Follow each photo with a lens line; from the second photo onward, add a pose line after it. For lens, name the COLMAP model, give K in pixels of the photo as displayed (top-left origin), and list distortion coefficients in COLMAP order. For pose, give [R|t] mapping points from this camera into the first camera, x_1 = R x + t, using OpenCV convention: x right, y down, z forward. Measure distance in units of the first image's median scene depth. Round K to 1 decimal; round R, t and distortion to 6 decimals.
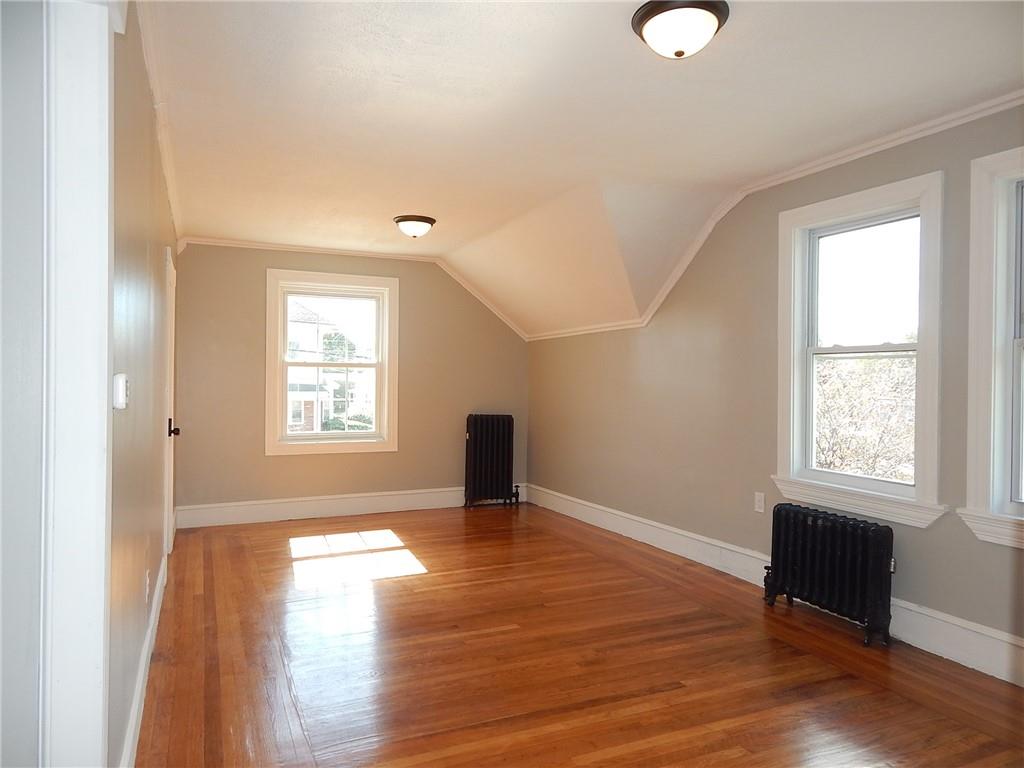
lens RADIAL K [[685.9, 0, 515.9], [0, 685.9, 386.4], [0, 0, 1]] dist [0.023001, -0.024257]
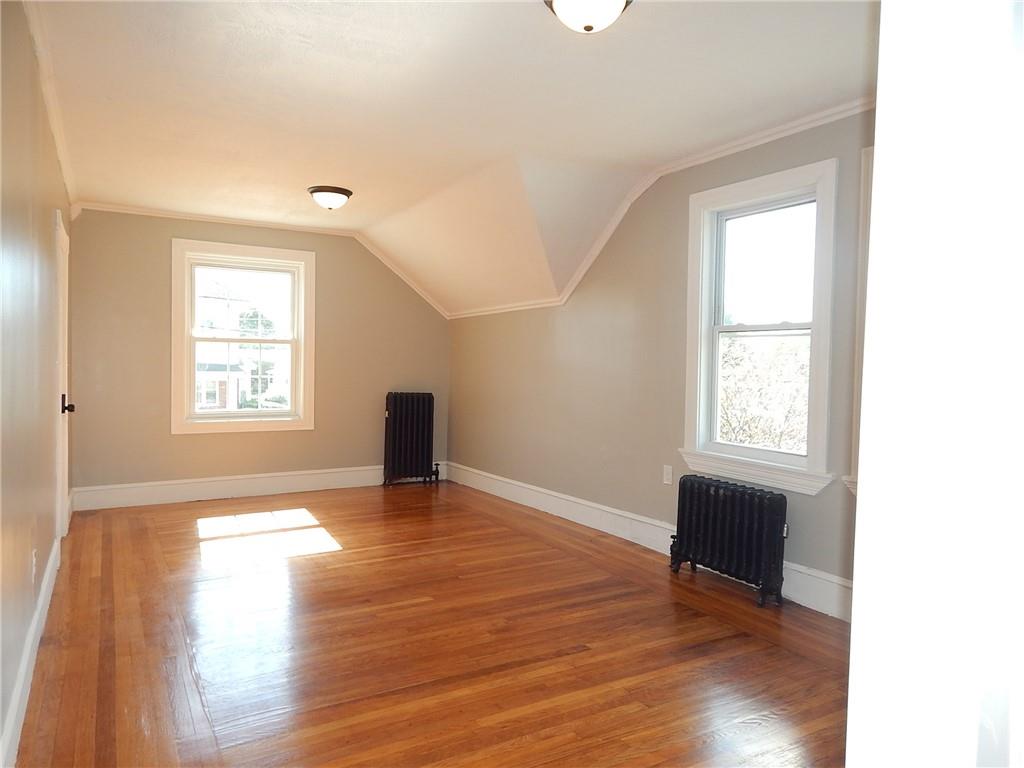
lens RADIAL K [[685.9, 0, 515.9], [0, 685.9, 386.4], [0, 0, 1]] dist [0.023001, -0.024257]
pose [[0.994209, 0.003493, 0.107407, 0.016577], [-0.006333, 0.999639, 0.026114, 0.010894], [-0.107277, -0.026643, 0.993872, -0.004503]]
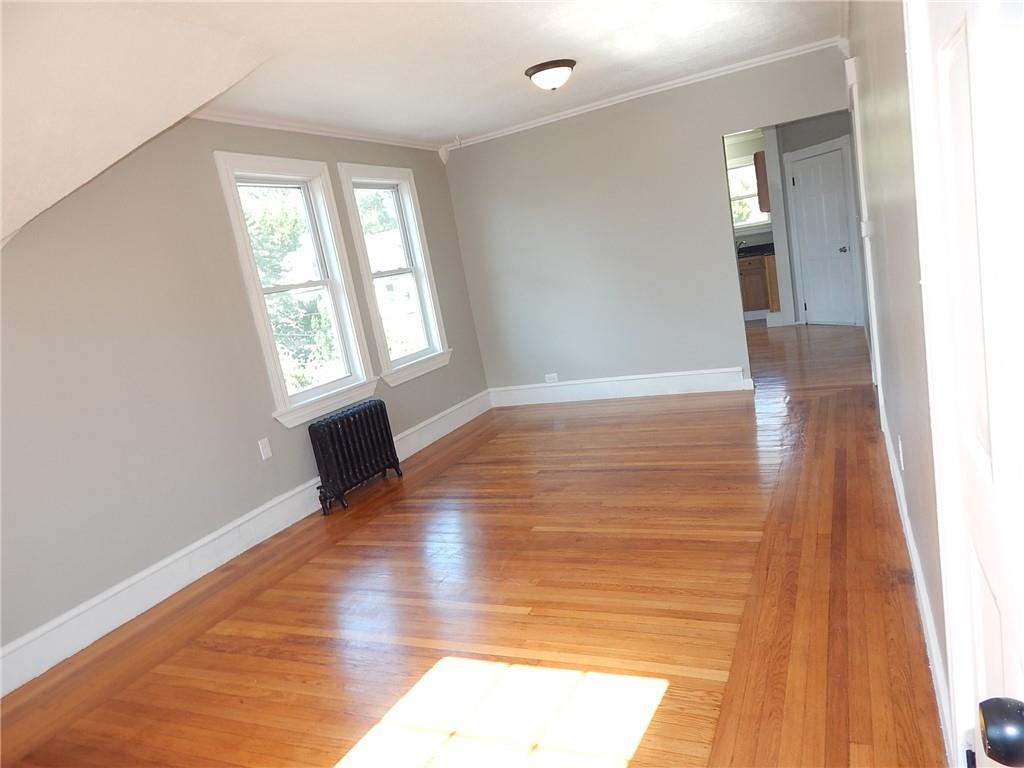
lens RADIAL K [[685.9, 0, 515.9], [0, 685.9, 386.4], [0, 0, 1]] dist [0.023001, -0.024257]
pose [[-0.640180, -0.040492, 0.767157, -0.707377], [0.170594, 0.966184, 0.193355, -0.050479], [-0.749044, 0.254654, -0.611624, 1.500578]]
